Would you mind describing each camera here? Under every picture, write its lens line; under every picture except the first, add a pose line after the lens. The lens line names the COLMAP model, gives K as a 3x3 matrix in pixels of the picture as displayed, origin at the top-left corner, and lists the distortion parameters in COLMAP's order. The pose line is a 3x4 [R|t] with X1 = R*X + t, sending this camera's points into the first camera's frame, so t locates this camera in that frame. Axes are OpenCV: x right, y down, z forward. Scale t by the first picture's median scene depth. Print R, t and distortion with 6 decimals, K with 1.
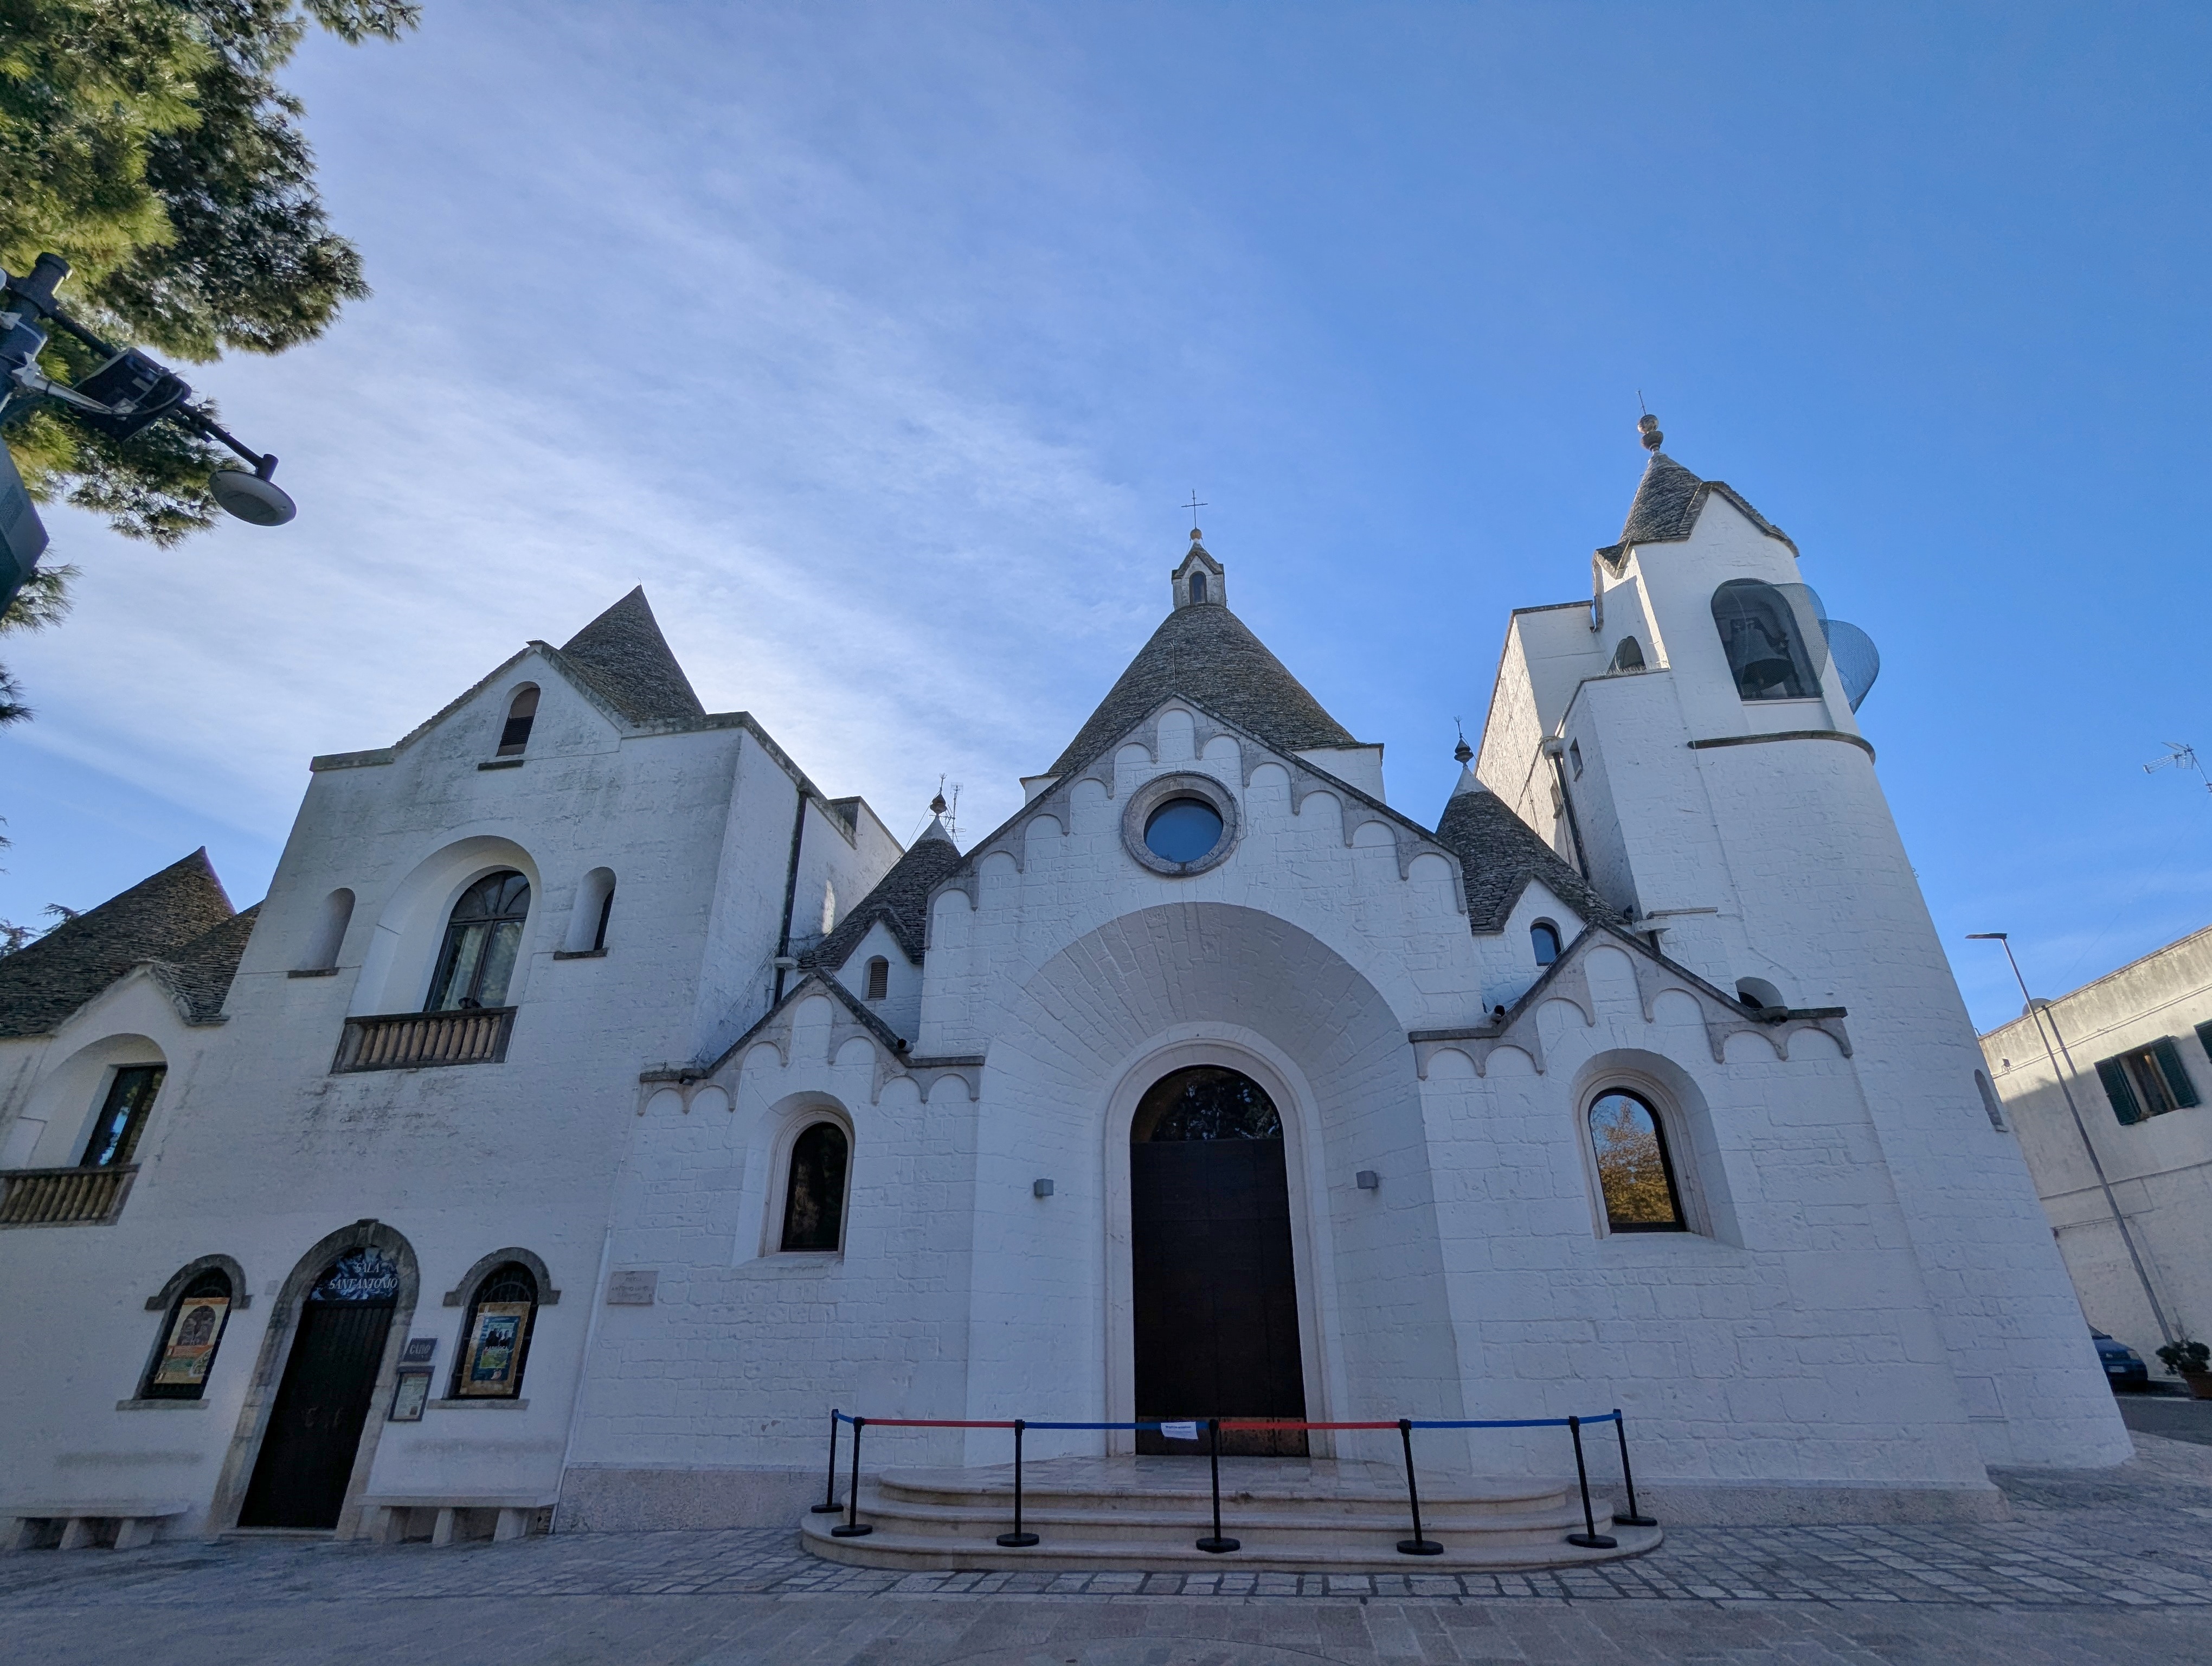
lens RADIAL K [[1053.8, 0, 1095.2], [0, 1053.8, 833.8], [0, 0, 1]] dist [-0.000611, 0.002899]
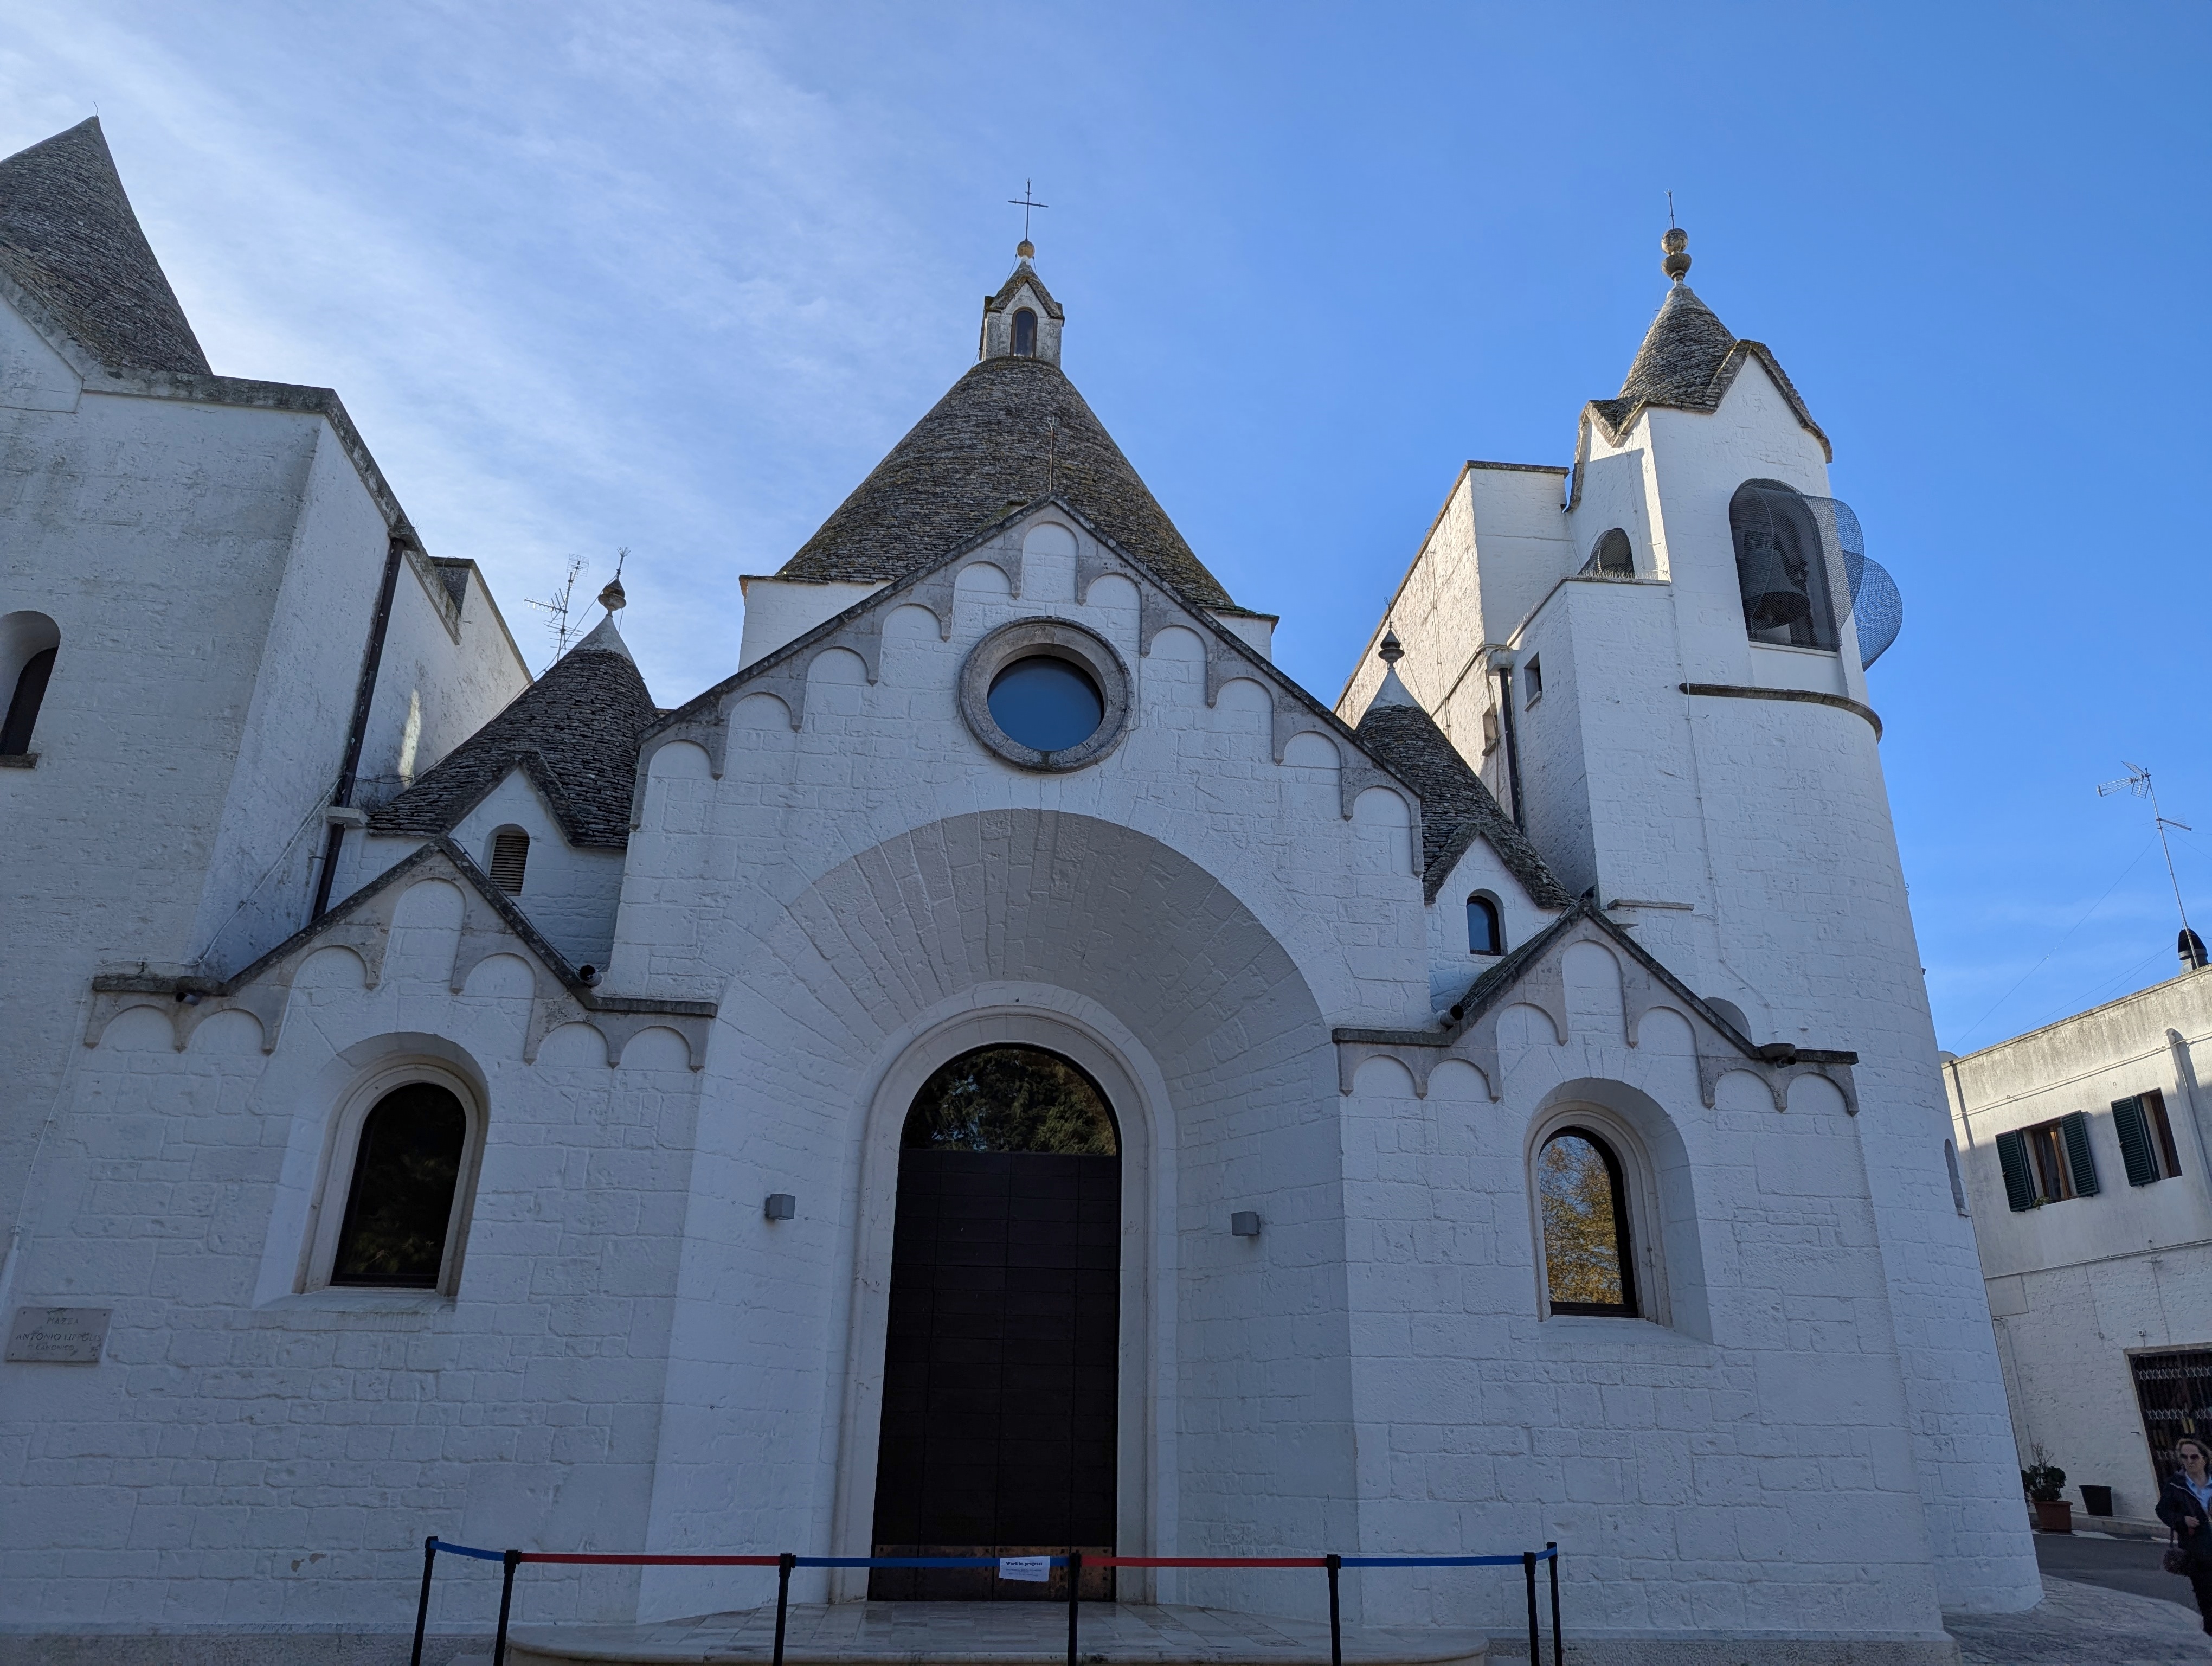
lens RADIAL K [[1565.1, 0, 1114.0], [0, 1565.1, 785.9], [0, 0, 1]] dist [0.061404, -0.047682]
pose [[0.953352, 0.134464, 0.270257, -0.145558], [-0.150853, 0.987717, 0.040716, 0.001321], [-0.261462, -0.079586, 0.961927, 0.009807]]
